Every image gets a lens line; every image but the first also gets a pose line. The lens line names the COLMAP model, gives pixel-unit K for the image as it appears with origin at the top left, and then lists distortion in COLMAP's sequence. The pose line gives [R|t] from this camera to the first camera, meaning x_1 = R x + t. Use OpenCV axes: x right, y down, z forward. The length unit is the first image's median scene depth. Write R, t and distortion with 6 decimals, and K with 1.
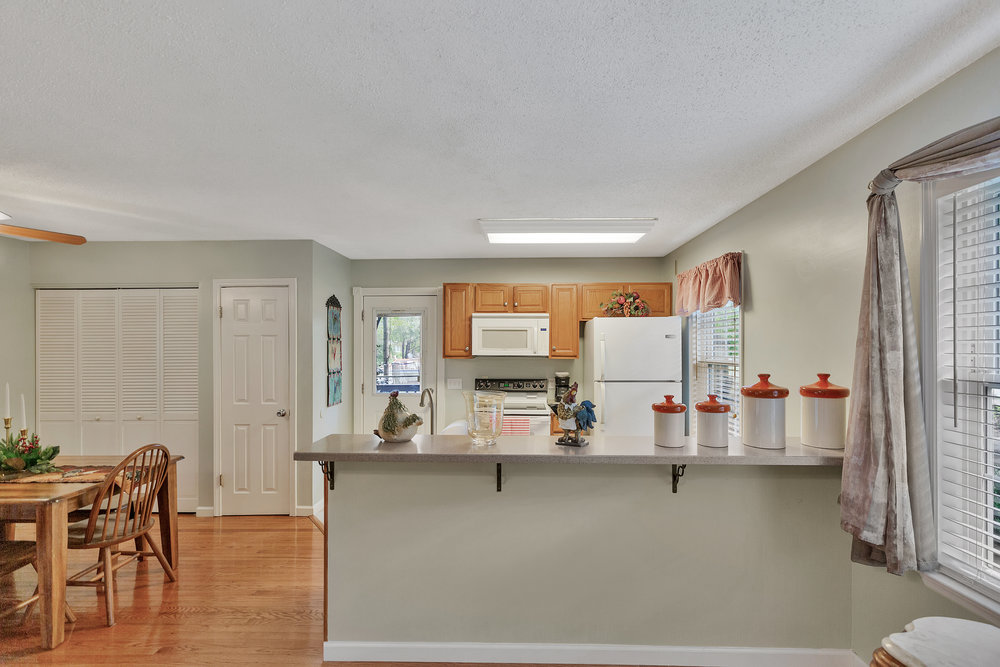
lens RADIAL K [[459.2, 0, 503.4], [0, 459.2, 343.7], [0, 0, 1]] dist [0.005067, 0.000504]
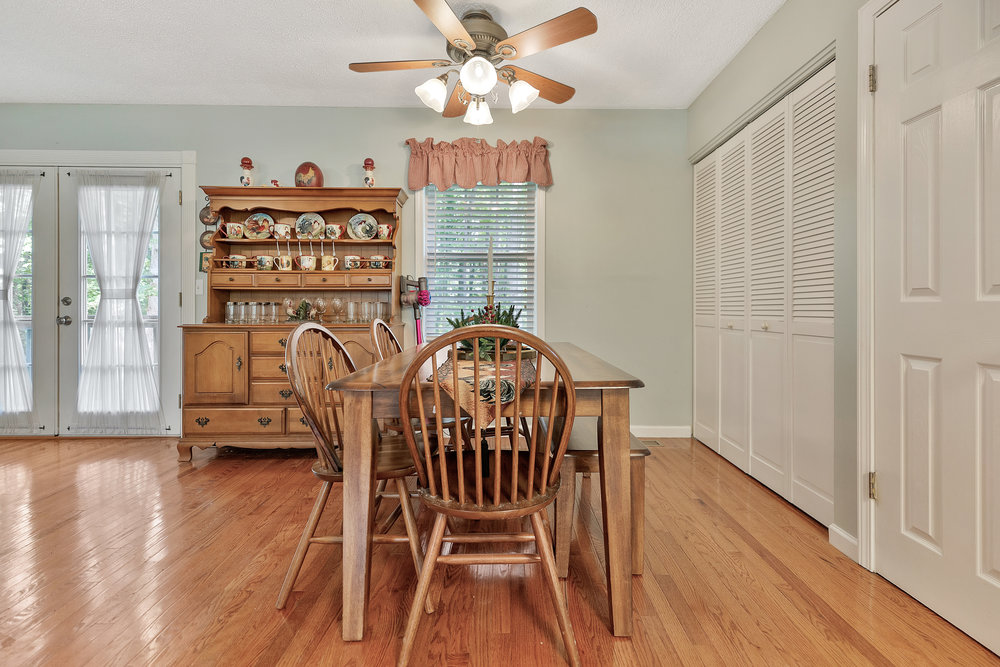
lens RADIAL K [[459.2, 0, 506.0], [0, 459.2, 309.7], [0, 0, 1]] dist [0.005067, 0.000504]
pose [[0.040537, 0.010917, -0.999118, -0.214714], [0.008746, 0.999898, 0.011281, 0.130849], [0.999140, -0.009196, 0.040438, 0.654404]]
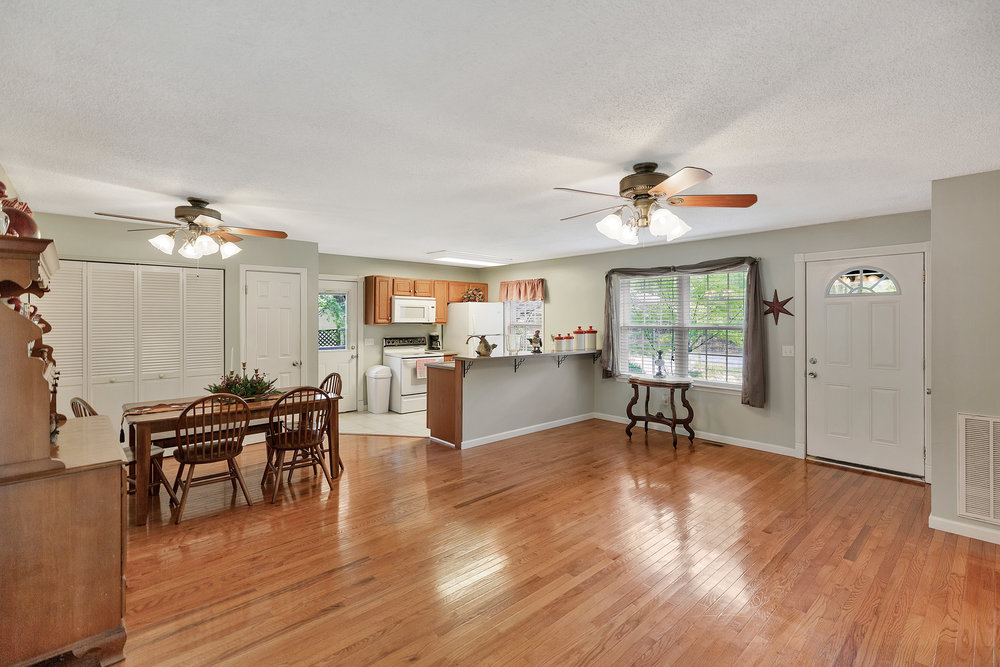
lens RADIAL K [[459.2, 0, 502.7], [0, 459.2, 315.2], [0, 0, 1]] dist [0.005067, 0.000504]
pose [[0.723113, 0.008311, 0.690680, -0.991545], [-0.009048, 0.999956, -0.002560, 0.000736], [-0.690670, -0.004398, 0.723156, -0.452184]]
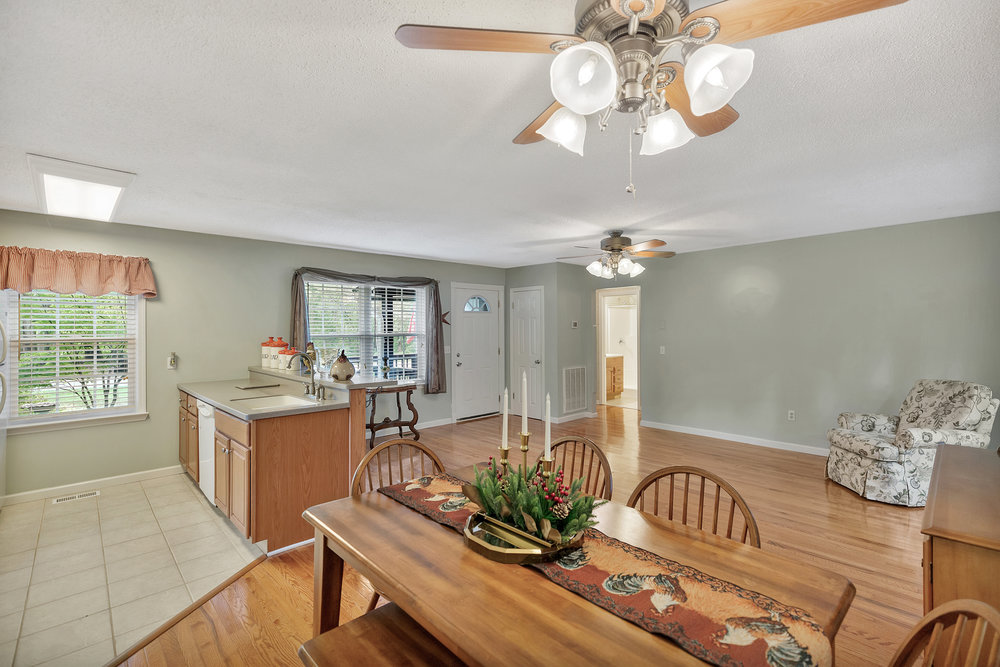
lens RADIAL K [[459.2, 0, 503.1], [0, 459.2, 333.6], [0, 0, 1]] dist [0.005067, 0.000504]
pose [[-0.705600, 0.001668, 0.708609, -0.961535], [-0.000343, 0.999996, -0.002695, 0.026782], [-0.708611, -0.002145, -0.705596, 0.937042]]
